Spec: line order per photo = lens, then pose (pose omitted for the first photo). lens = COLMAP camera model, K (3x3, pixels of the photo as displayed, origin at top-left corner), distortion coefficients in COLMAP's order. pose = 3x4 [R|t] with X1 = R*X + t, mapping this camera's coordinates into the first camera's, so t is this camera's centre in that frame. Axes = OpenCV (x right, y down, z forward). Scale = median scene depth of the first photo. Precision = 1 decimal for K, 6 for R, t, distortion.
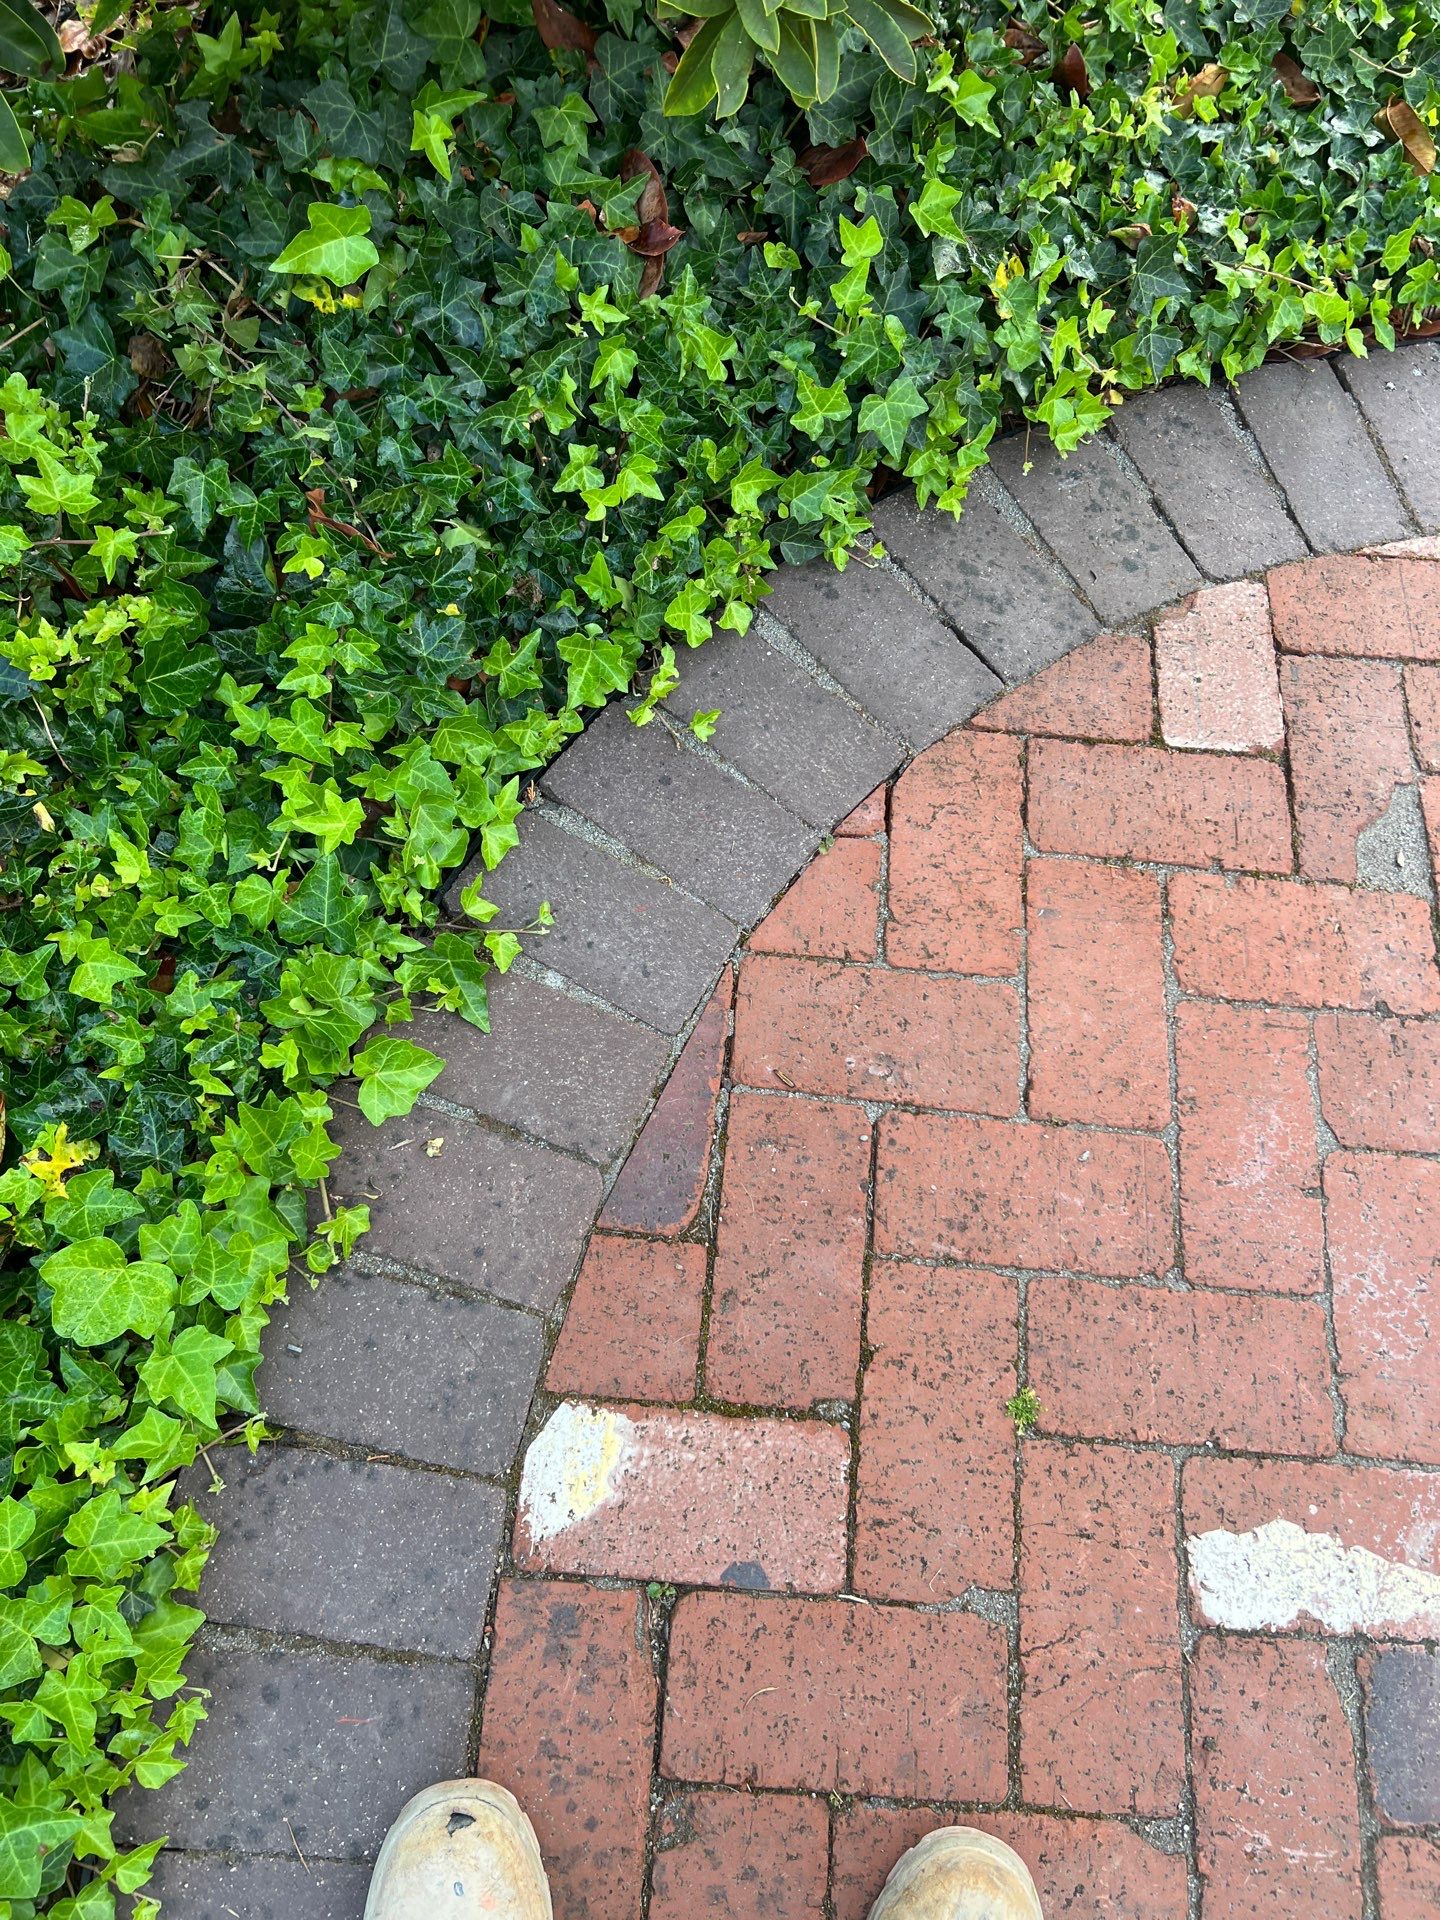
lens RADIAL K [[1431.2, 0, 720.0], [0, 1431.2, 960.0], [0, 0, 1]] dist [-0.001674, -0.026834]
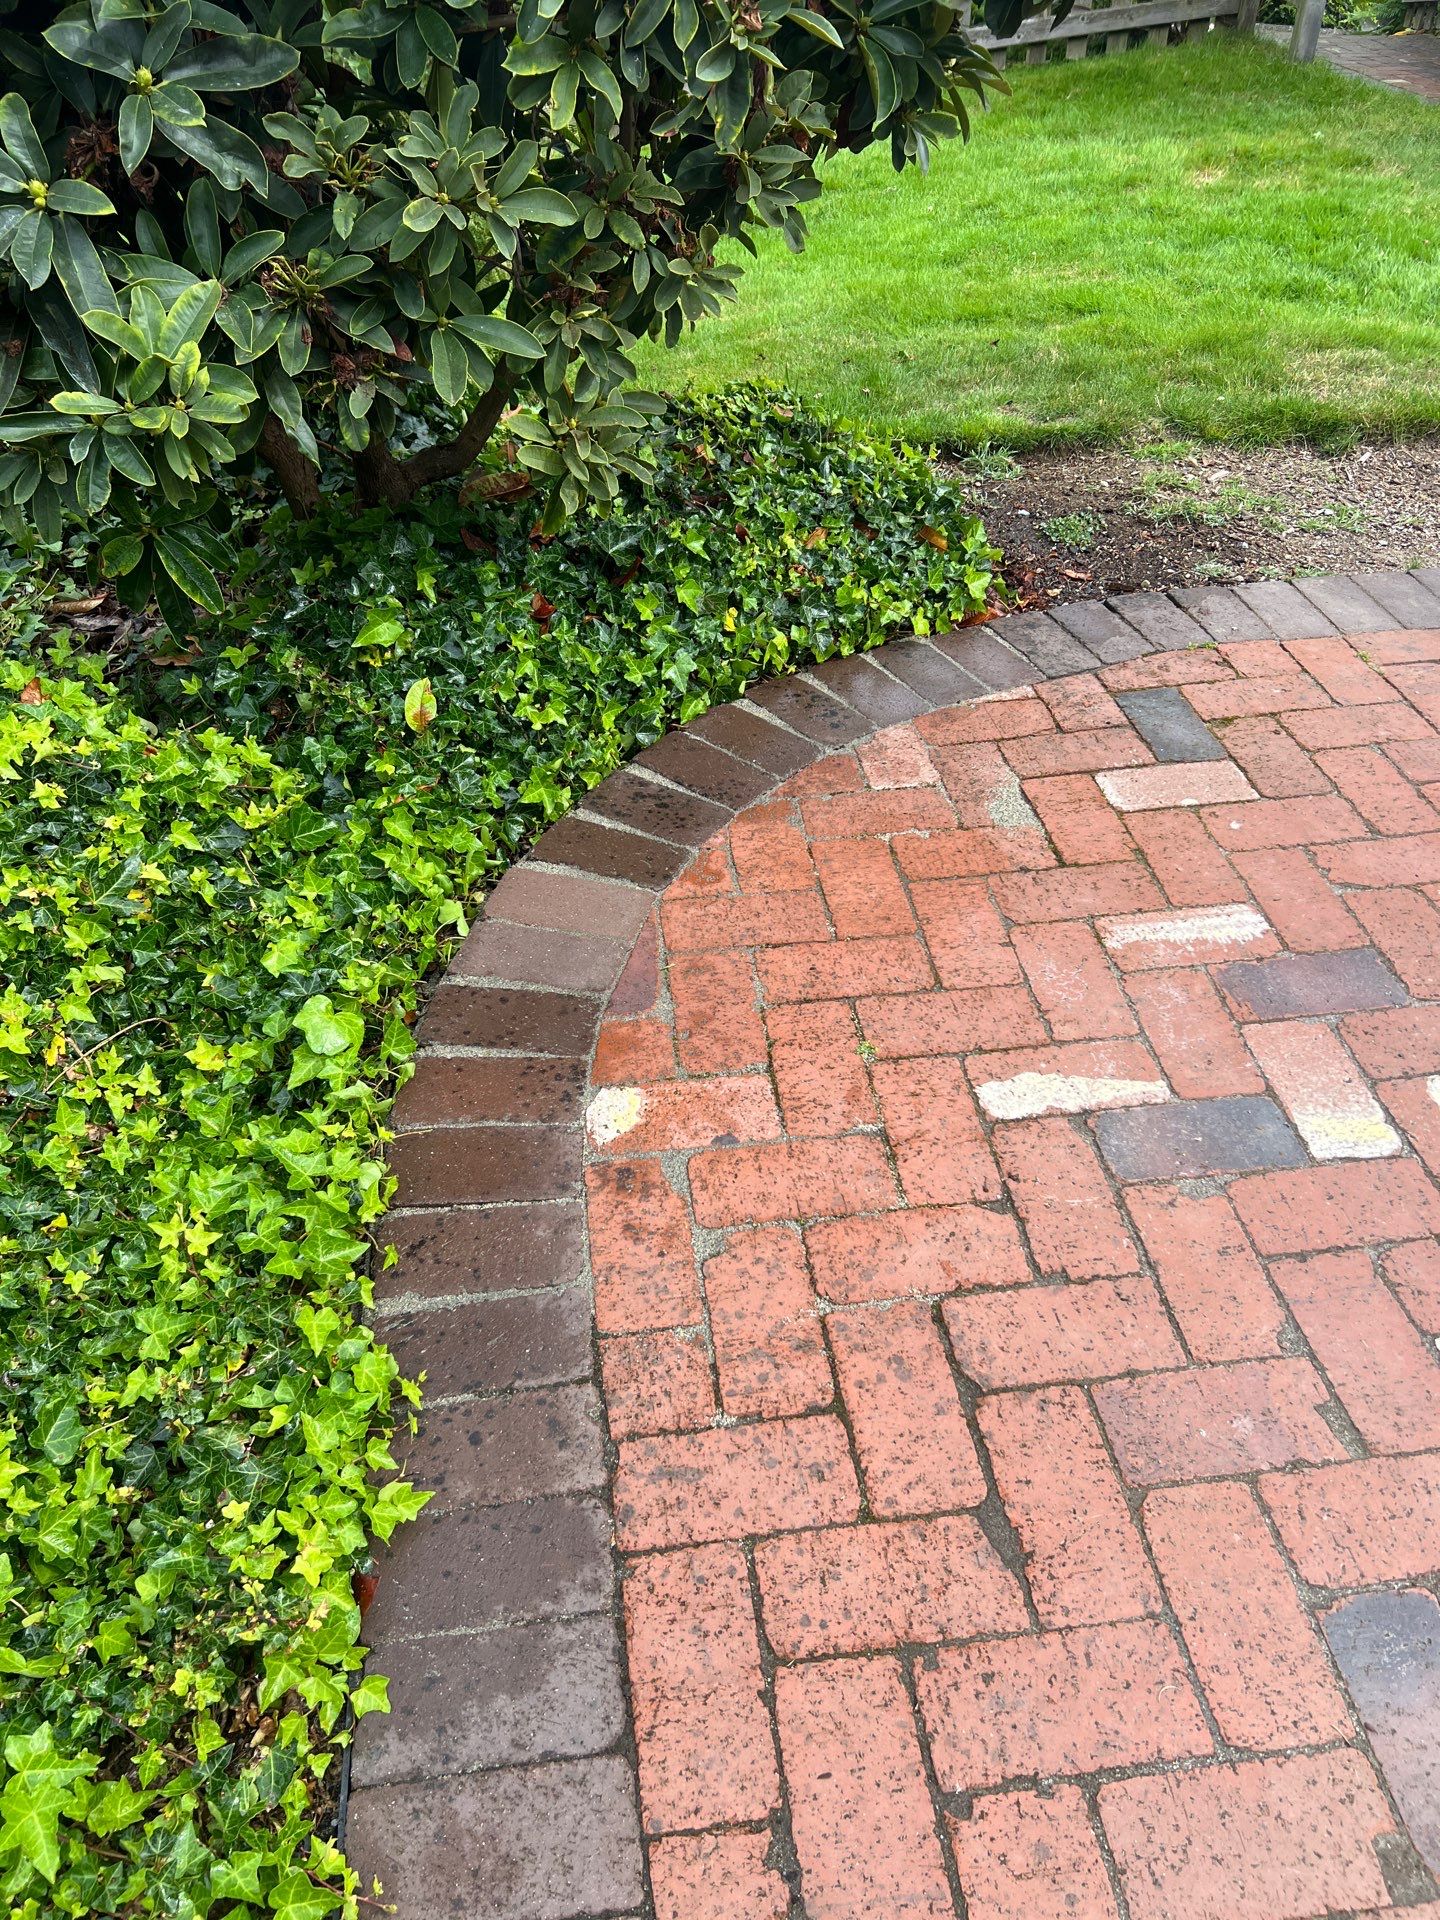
lens RADIAL K [[1431.2, 0, 720.0], [0, 1431.2, 960.0], [0, 0, 1]] dist [-0.001674, -0.026834]
pose [[0.976631, -0.190848, 0.098833, -0.104303], [0.214910, 0.871795, -0.440212, 0.896333], [-0.002149, 0.451166, 0.892438, -0.562362]]
